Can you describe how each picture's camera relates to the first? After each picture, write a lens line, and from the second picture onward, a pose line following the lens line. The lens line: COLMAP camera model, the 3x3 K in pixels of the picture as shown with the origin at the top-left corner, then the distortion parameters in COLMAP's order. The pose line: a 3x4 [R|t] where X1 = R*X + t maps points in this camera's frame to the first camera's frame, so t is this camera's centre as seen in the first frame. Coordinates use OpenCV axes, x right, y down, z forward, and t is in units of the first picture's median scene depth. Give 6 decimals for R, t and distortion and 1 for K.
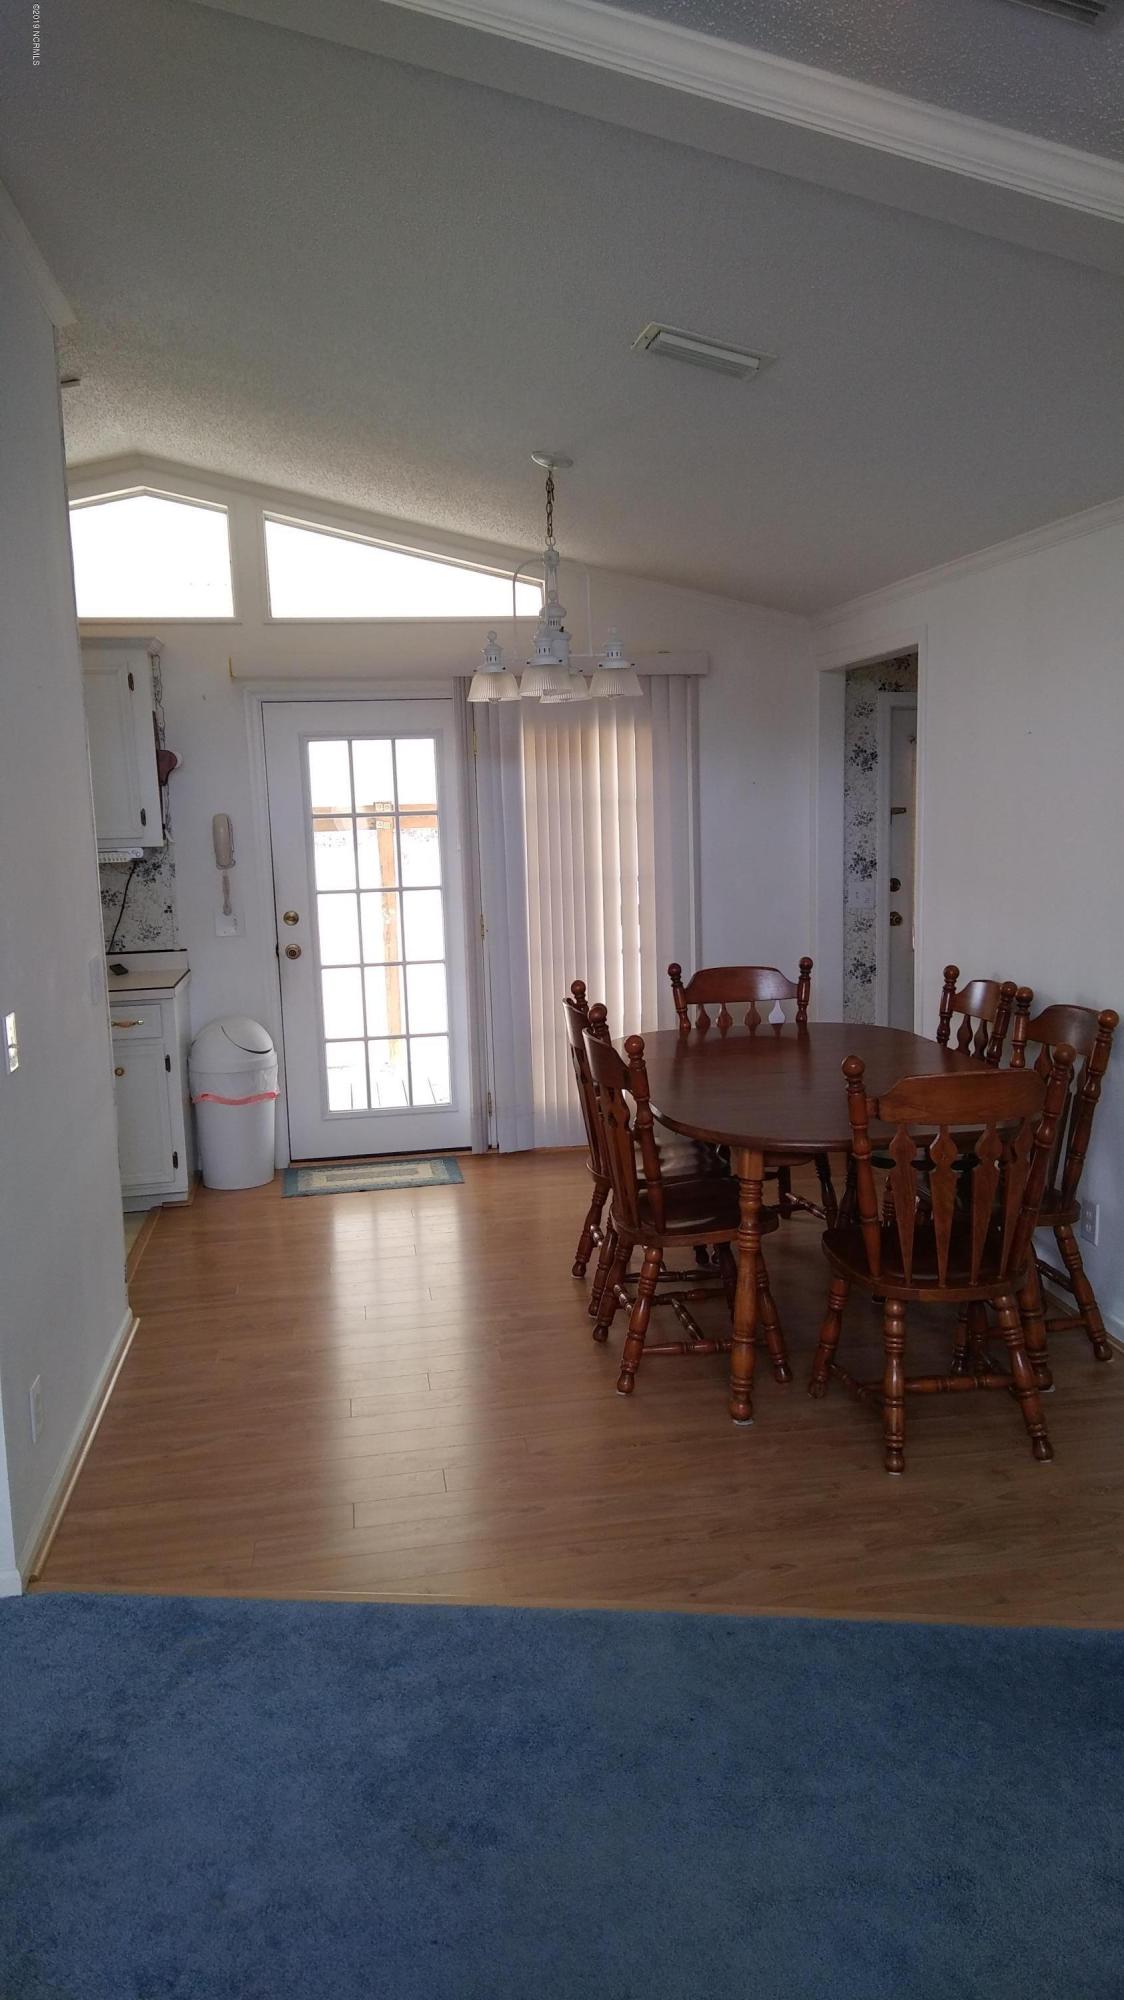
lens RADIAL K [[1432.2, 0, 562.0], [0, 1432.2, 1000.0], [0, 0, 1]] dist [0.091228, -0.000962]
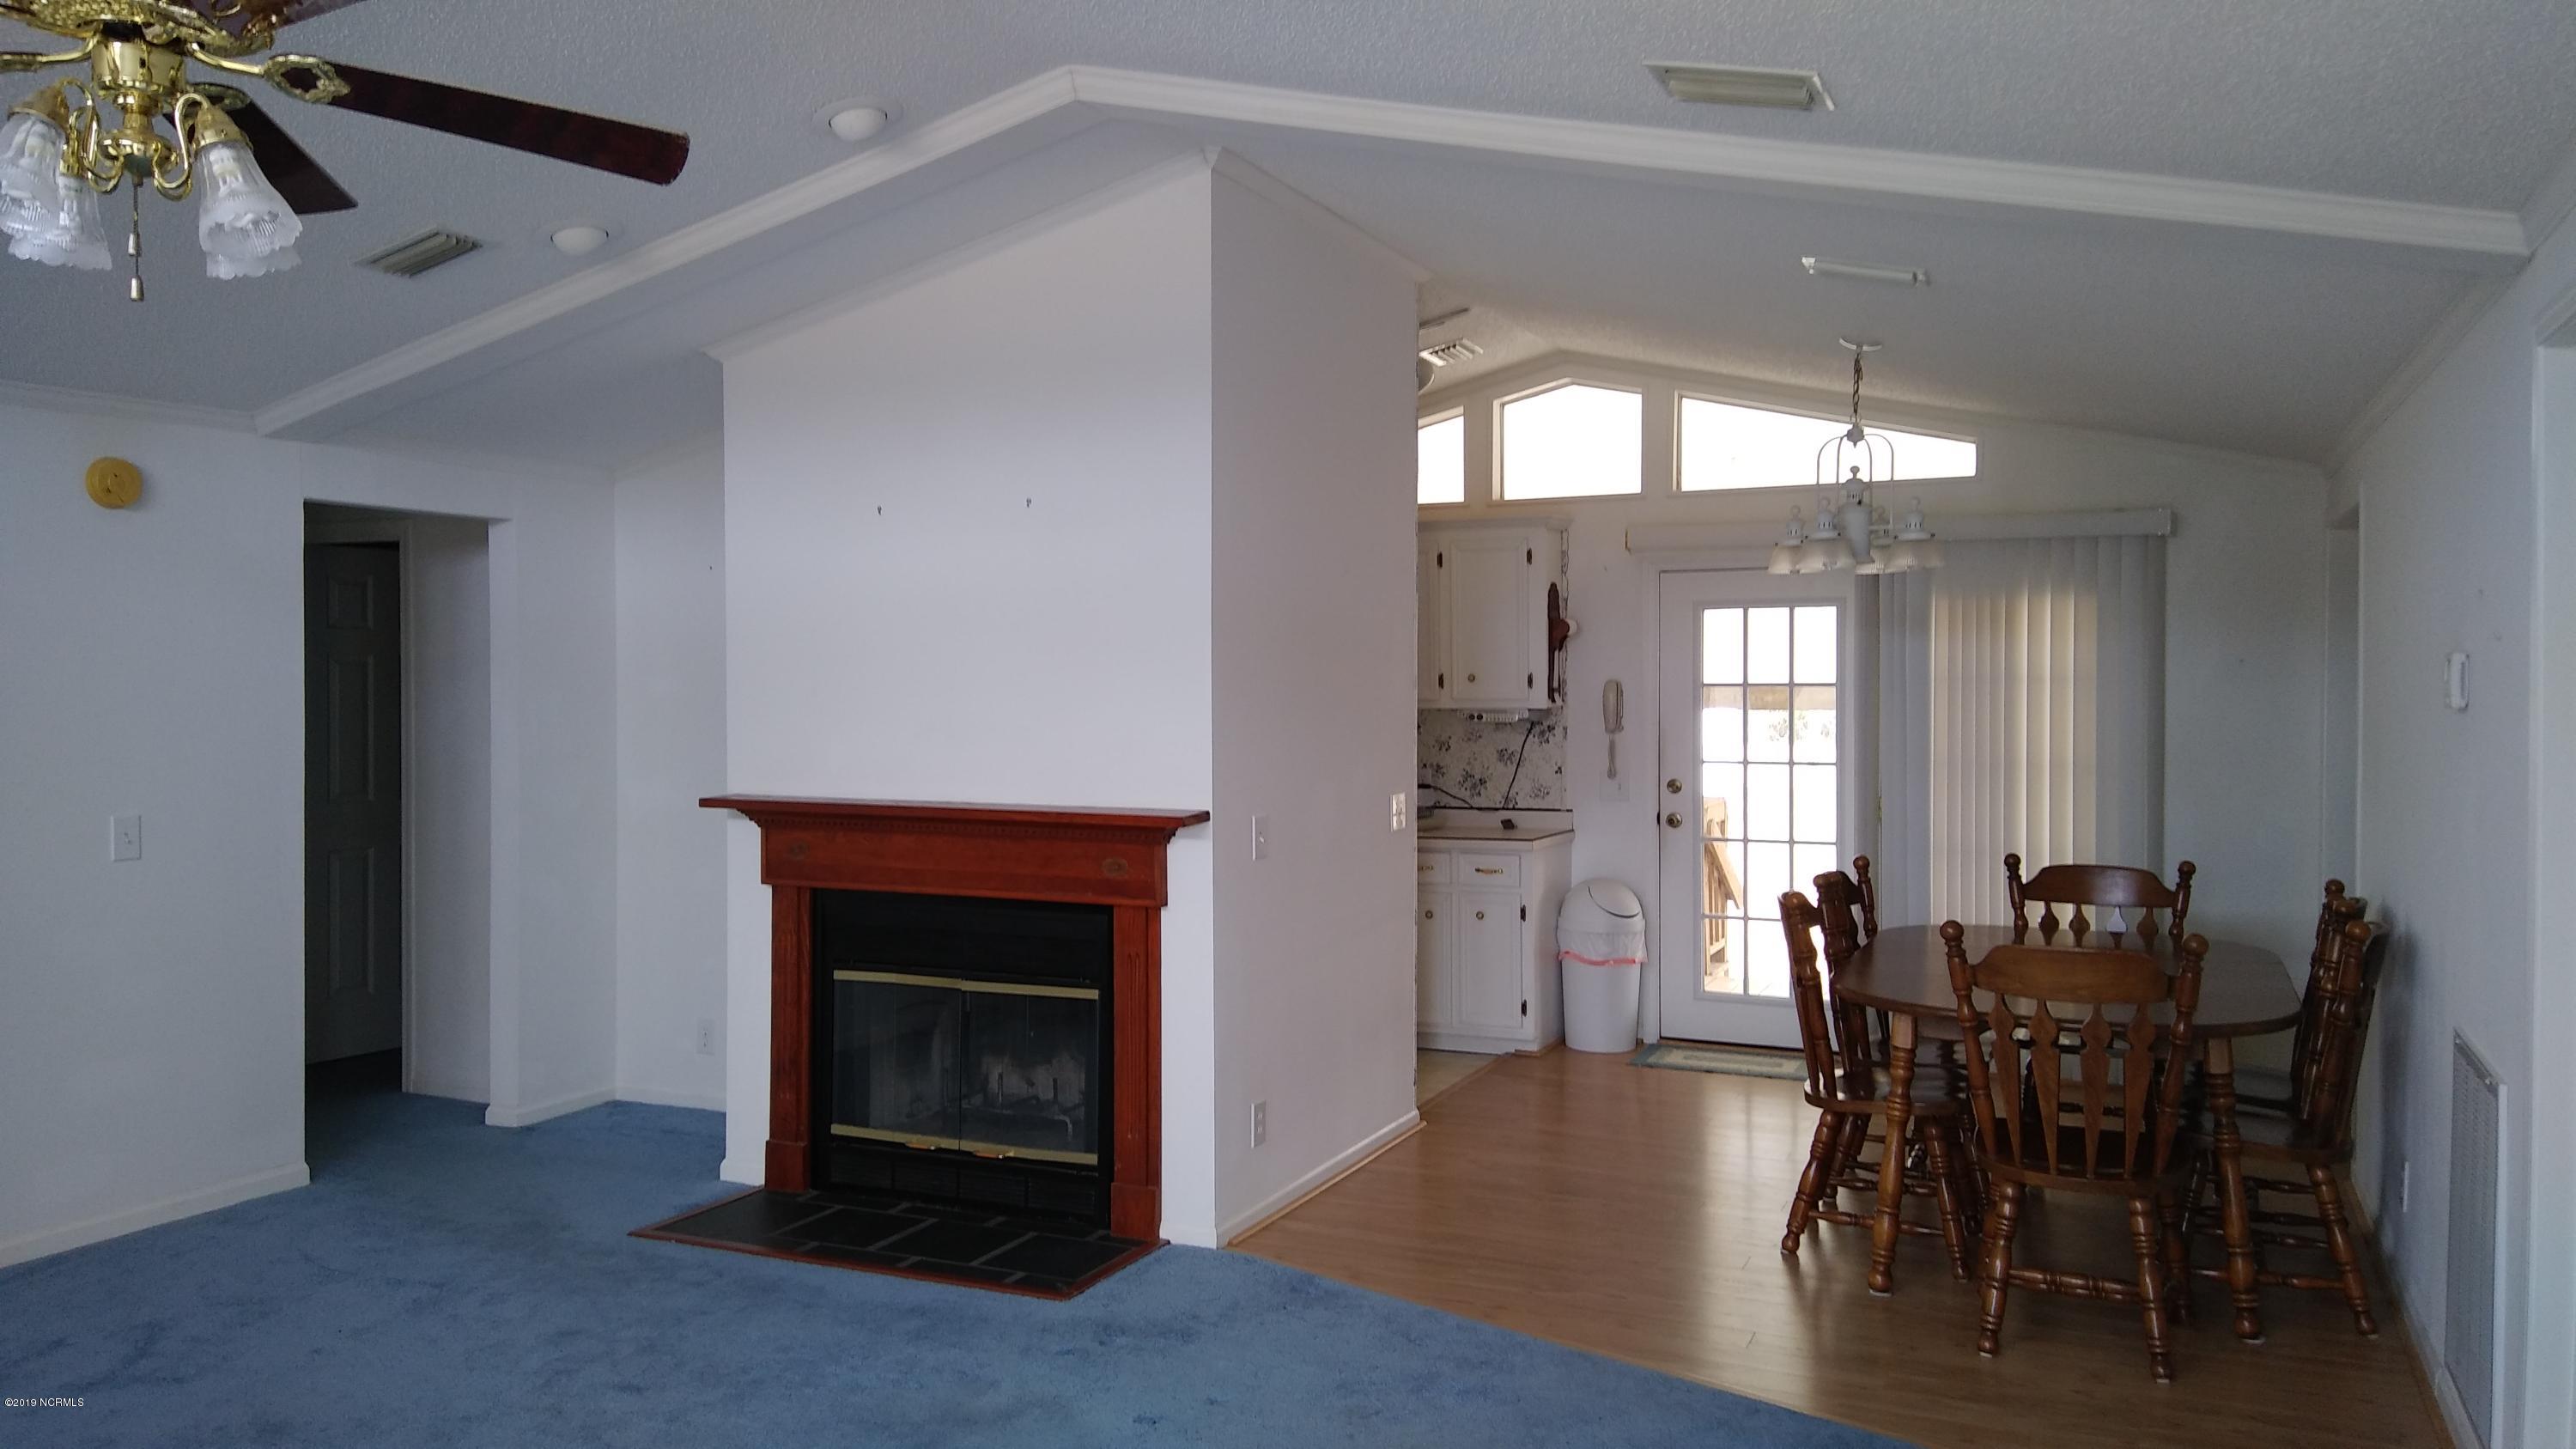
lens RADIAL K [[1845.0, 0, 1288.0], [0, 1845.0, 724.5], [0, 0, 1]] dist [0.091228, -0.000962]
pose [[0.831153, 0.042743, -0.554398, 0.301569], [-0.104901, 0.991191, -0.080849, 0.032522], [0.546059, 0.125355, 0.828315, -0.208114]]
